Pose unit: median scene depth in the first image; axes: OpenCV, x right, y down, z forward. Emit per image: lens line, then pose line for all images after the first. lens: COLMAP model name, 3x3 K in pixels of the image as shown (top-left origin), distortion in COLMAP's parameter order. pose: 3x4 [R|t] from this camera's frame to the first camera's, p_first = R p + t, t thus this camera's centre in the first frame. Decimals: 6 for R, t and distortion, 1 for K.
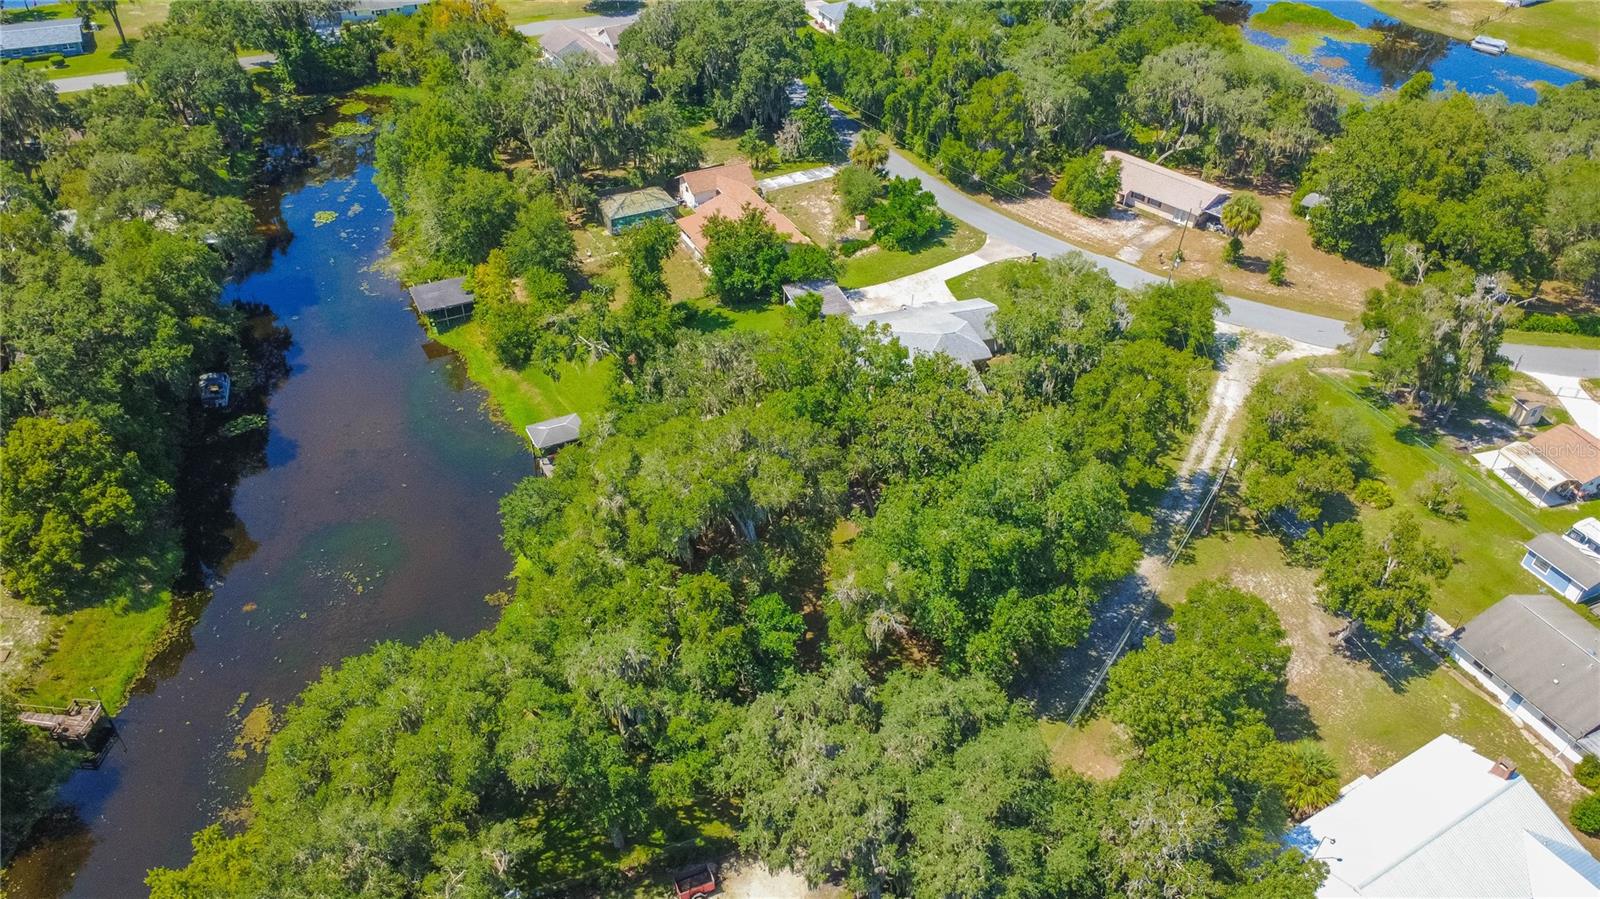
lens RADIAL K [[1196.2, 0, 803.6], [0, 1196.2, 448.9], [0, 0, 1]] dist [-0.001950, -0.004407]
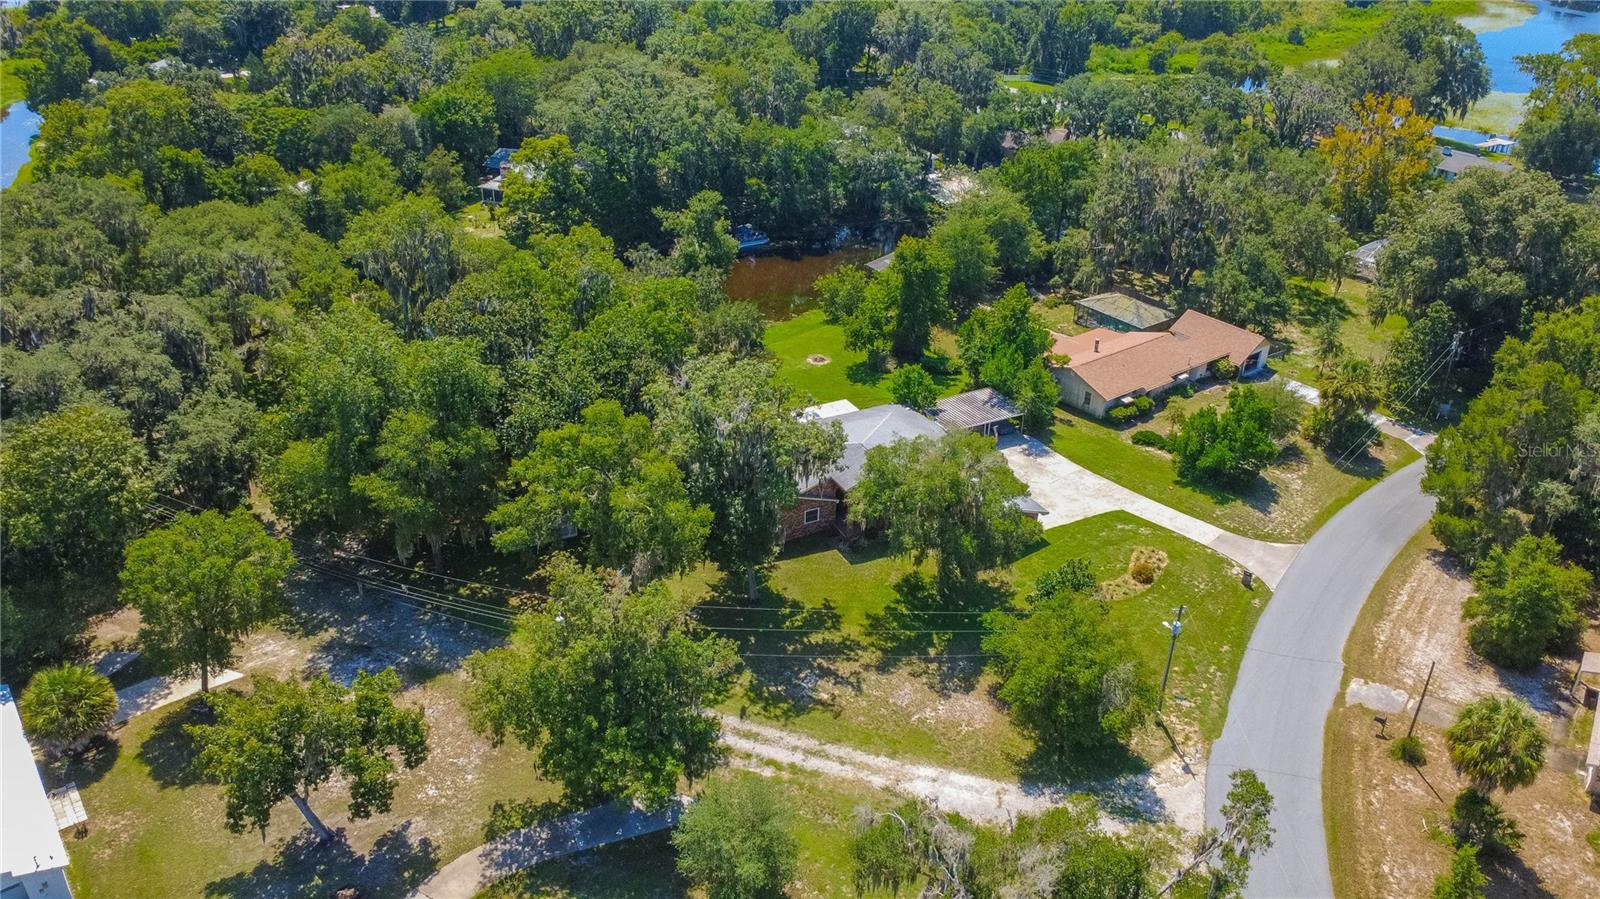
lens RADIAL K [[1196.2, 0, 796.3], [0, 1196.2, 449.9], [0, 0, 1]] dist [-0.001950, -0.004407]
pose [[0.152426, 0.459239, -0.875138, 0.813970], [-0.617114, 0.735874, 0.278674, -0.291971], [0.771969, 0.497583, 0.395569, 0.691795]]
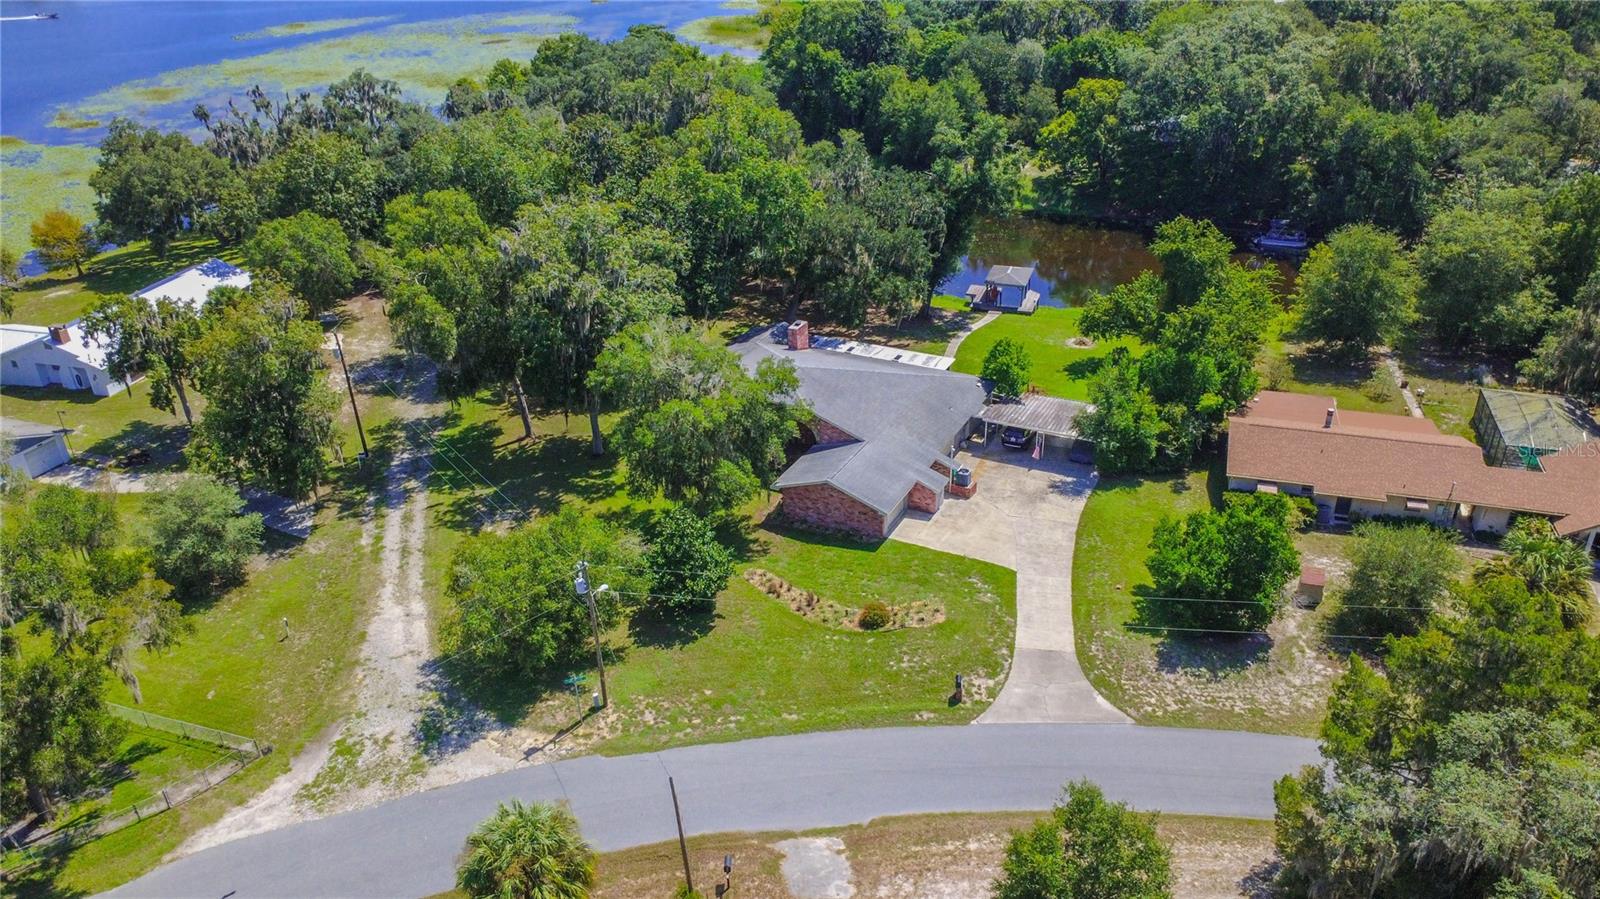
lens RADIAL K [[1196.2, 0, 803.8], [0, 1196.2, 443.6], [0, 0, 1]] dist [-0.001950, -0.004407]
pose [[-0.727787, 0.308757, -0.612368, 0.565188], [-0.407308, 0.523780, 0.748168, -0.605530], [0.551748, 0.793929, -0.255441, 1.256698]]
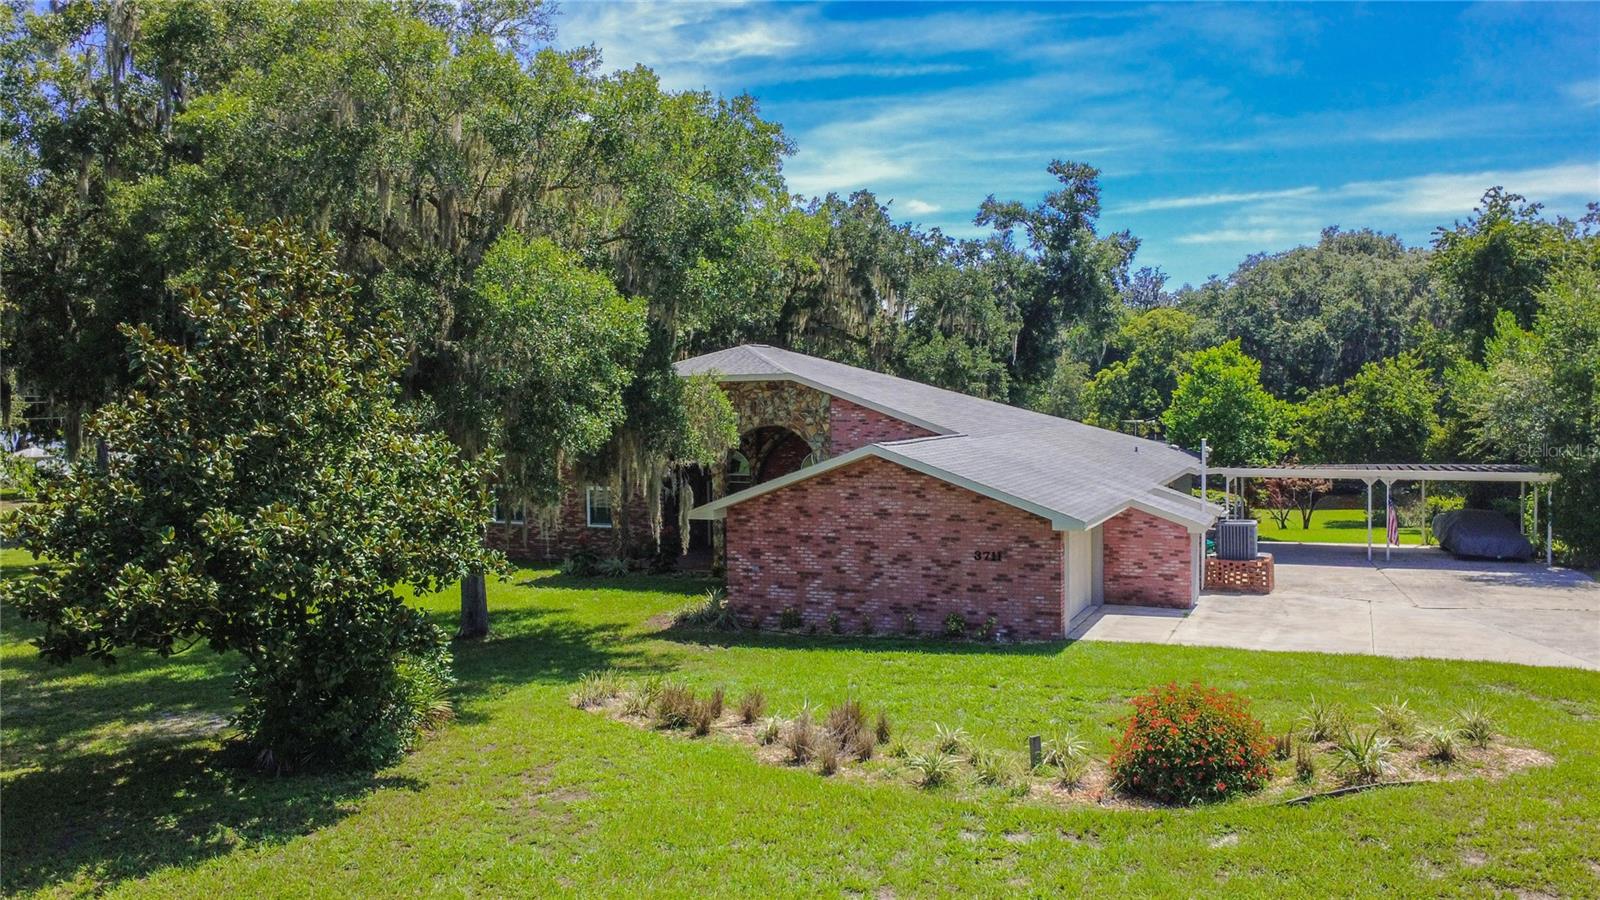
lens RADIAL K [[1196.2, 0, 800.0], [0, 1196.2, 448.9], [0, 0, 1]] dist [-0.001950, -0.004407]
pose [[-0.699970, 0.015073, -0.714013, 0.328028], [-0.431330, 0.787916, 0.439480, -0.215670], [0.569207, 0.615598, -0.545016, 1.218979]]
